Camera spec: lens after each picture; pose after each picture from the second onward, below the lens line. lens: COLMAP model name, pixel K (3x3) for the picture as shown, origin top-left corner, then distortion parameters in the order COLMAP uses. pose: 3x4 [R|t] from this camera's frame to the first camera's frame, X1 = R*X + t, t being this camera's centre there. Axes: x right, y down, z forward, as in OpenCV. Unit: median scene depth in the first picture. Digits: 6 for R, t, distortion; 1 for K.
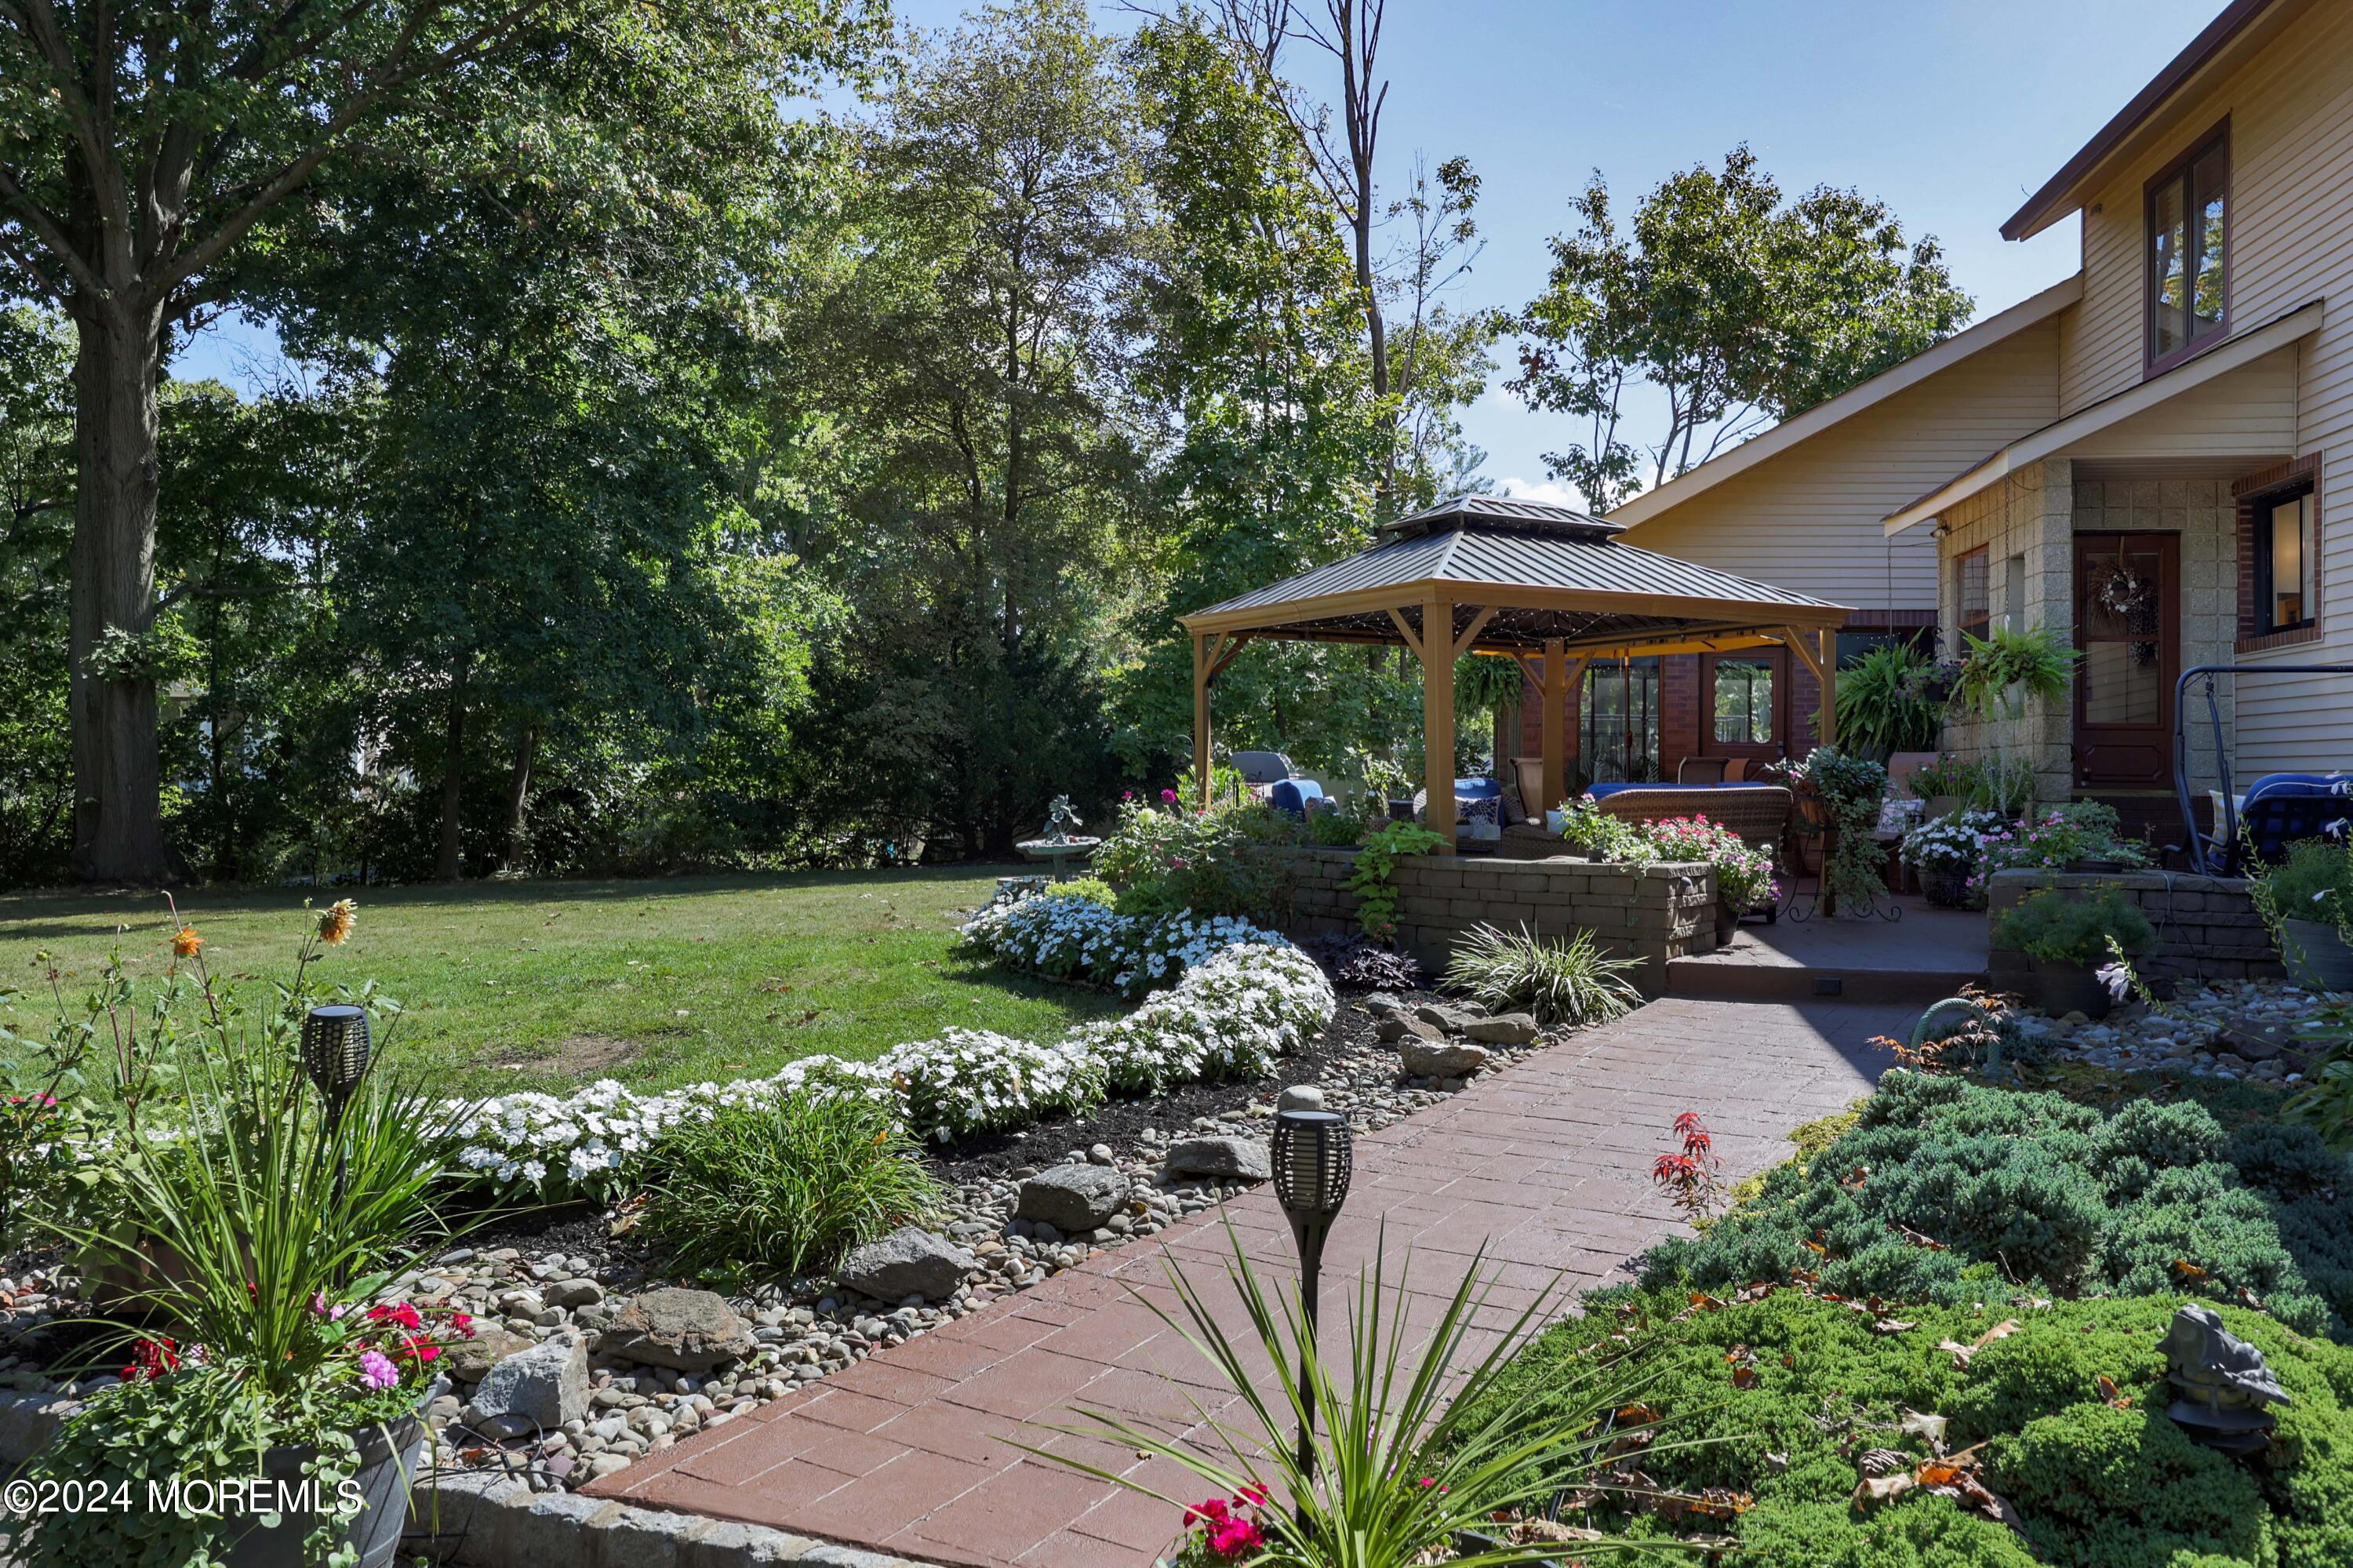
lens RADIAL K [[1733.0, 0, 1173.8], [0, 1733.0, 755.6], [0, 0, 1]] dist [0.008680, 0.004632]
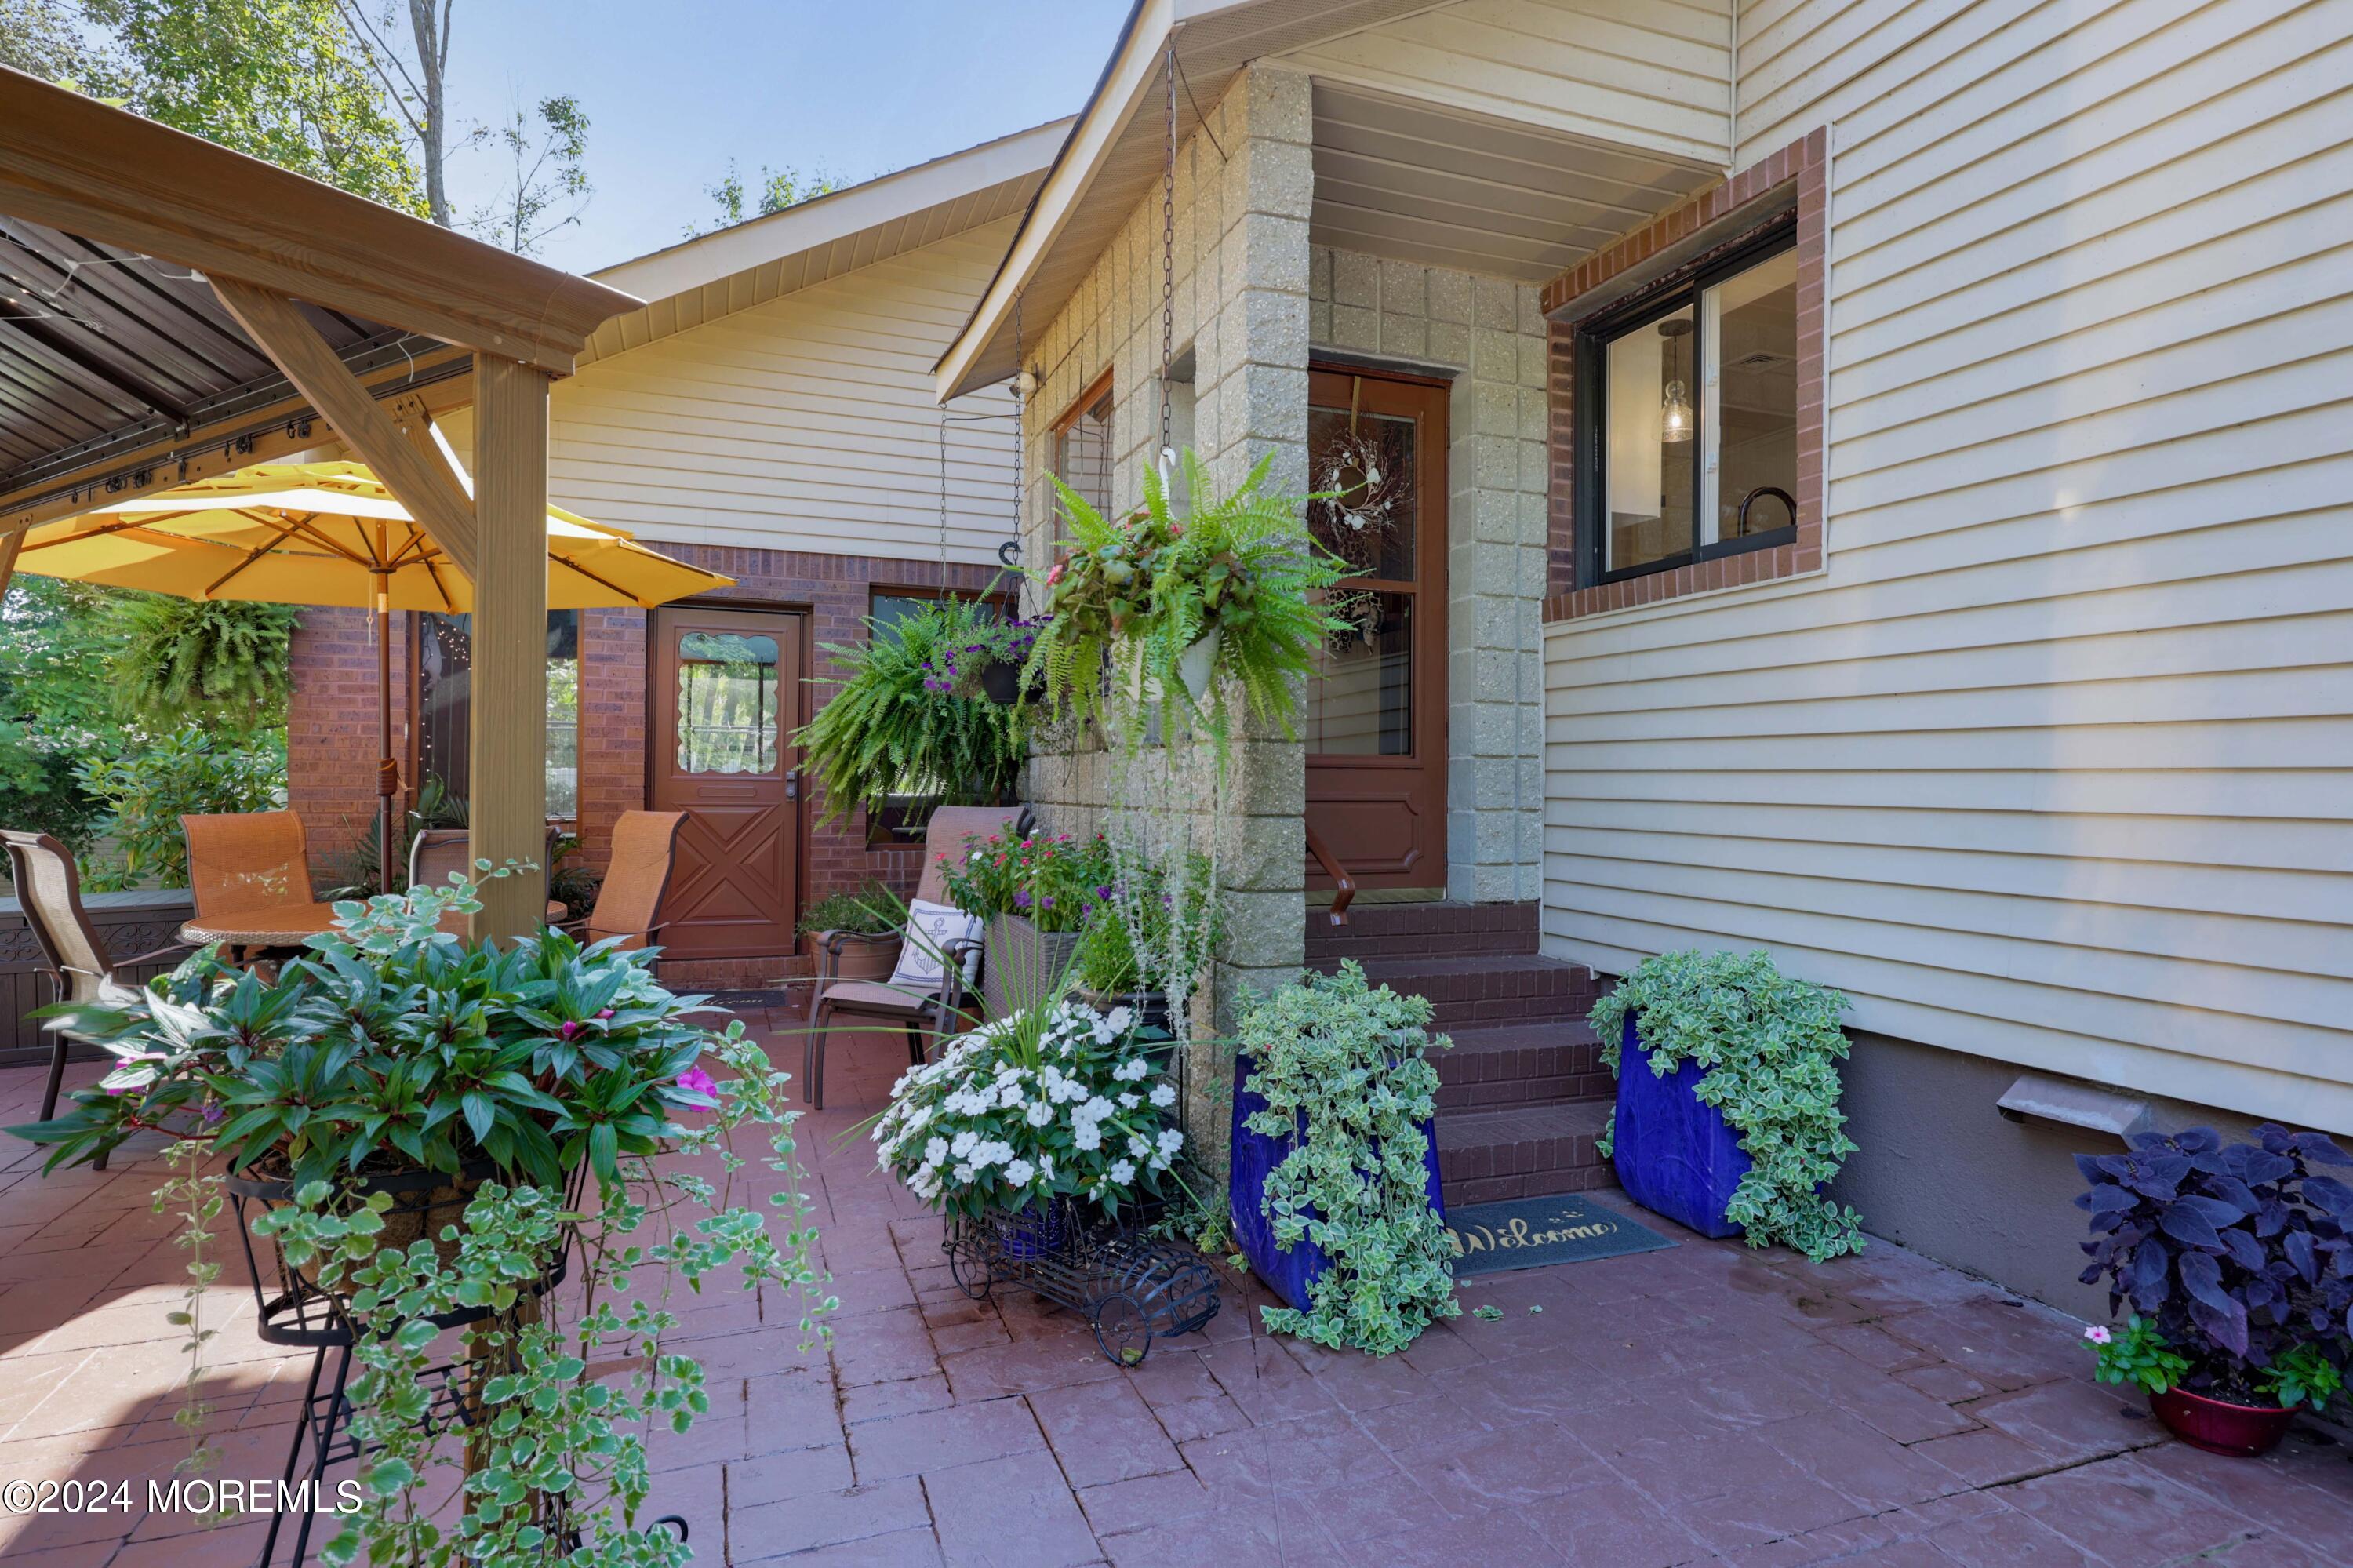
lens RADIAL K [[1298.3, 0, 1176.5], [0, 1298.3, 784.0], [0, 0, 1]] dist [-0.139097, -0.000110]
pose [[0.880274, -0.005121, 0.474439, 0.336301], [-0.003401, 0.999848, 0.017103, -0.016915], [-0.474454, -0.016669, 0.880122, 0.720738]]
